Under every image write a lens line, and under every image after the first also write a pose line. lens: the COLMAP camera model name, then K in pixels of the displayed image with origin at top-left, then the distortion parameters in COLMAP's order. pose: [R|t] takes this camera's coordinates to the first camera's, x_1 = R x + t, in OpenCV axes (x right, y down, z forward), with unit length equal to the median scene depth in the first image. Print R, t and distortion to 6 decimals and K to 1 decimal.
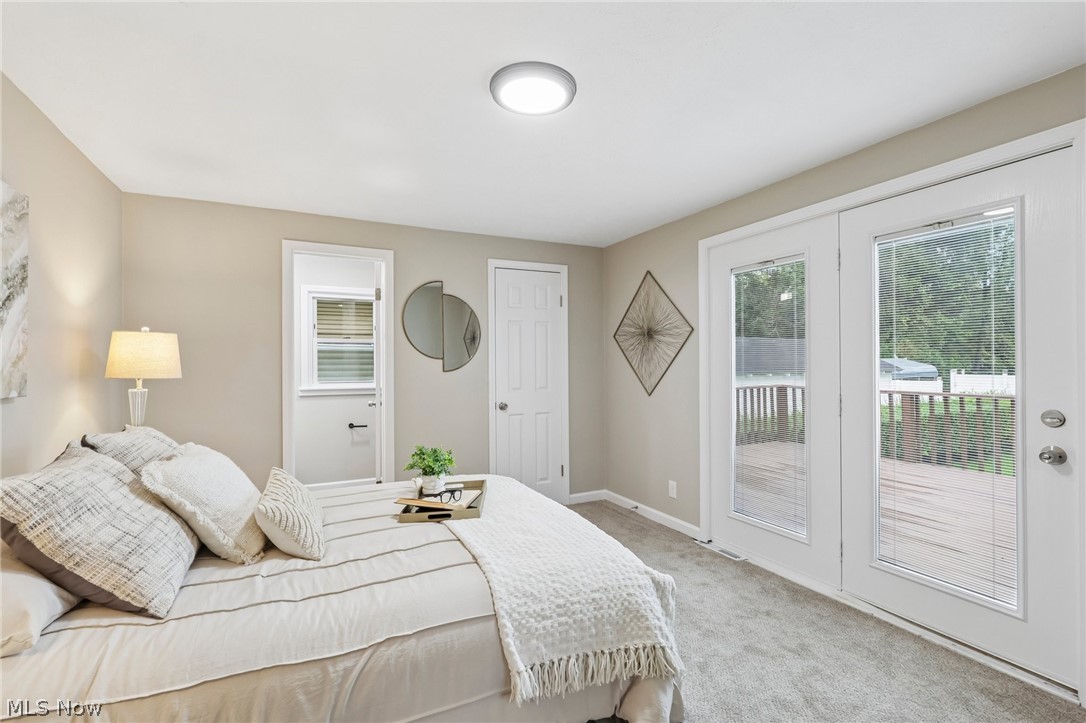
lens RADIAL K [[500.6, 0, 543.0], [0, 500.6, 361.5], [0, 0, 1]] dist [0.001270, 0.000020]
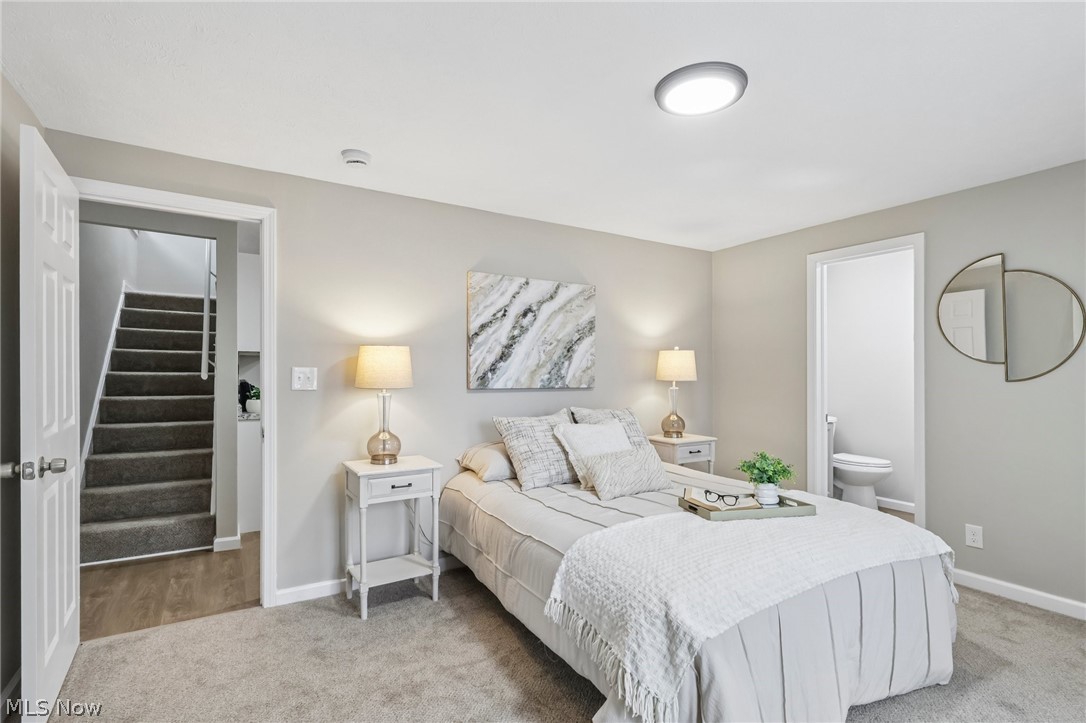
lens RADIAL K [[510.0, 0, 538.5], [0, 510.0, 374.8], [0, 0, 1]] dist [-0.001412, -0.000350]
pose [[0.086952, 0.005866, -0.996195, 0.890640], [0.005100, 0.999967, 0.006333, 0.005188], [0.996199, -0.005631, 0.086919, 0.570816]]
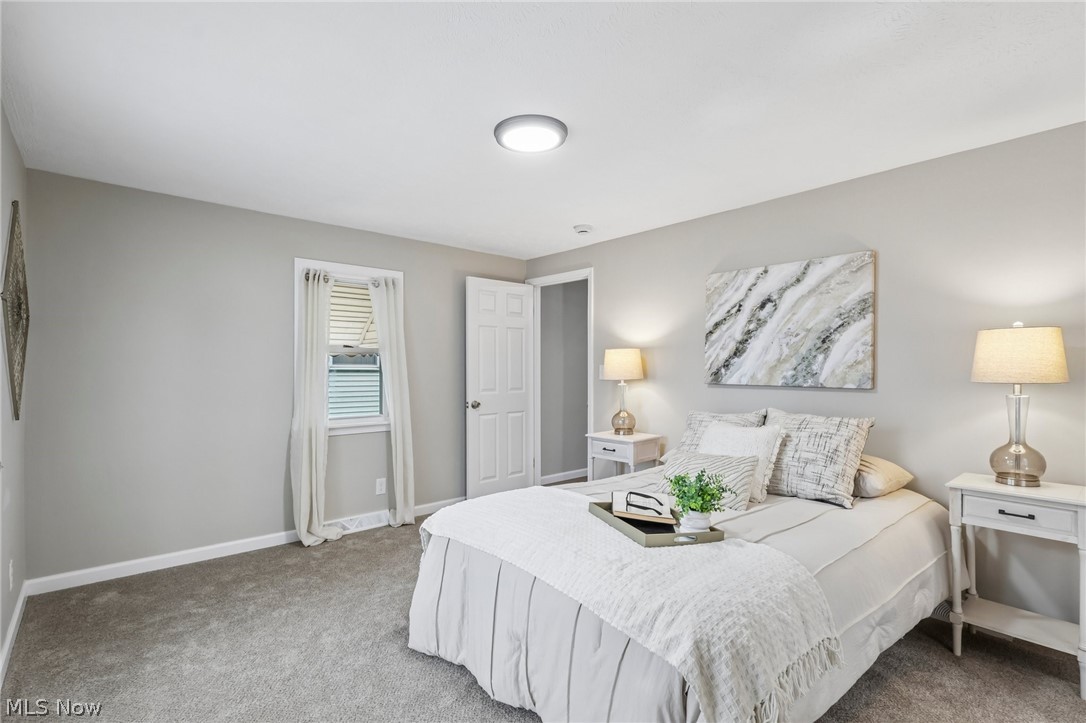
lens RADIAL K [[510.0, 0, 538.5], [0, 510.0, 374.8], [0, 0, 1]] dist [-0.001412, -0.000350]
pose [[-0.969005, 0.010358, -0.246825, 0.248519], [0.007780, 0.999905, 0.011417, 0.004553], [0.246920, 0.009143, -0.968993, 2.062070]]
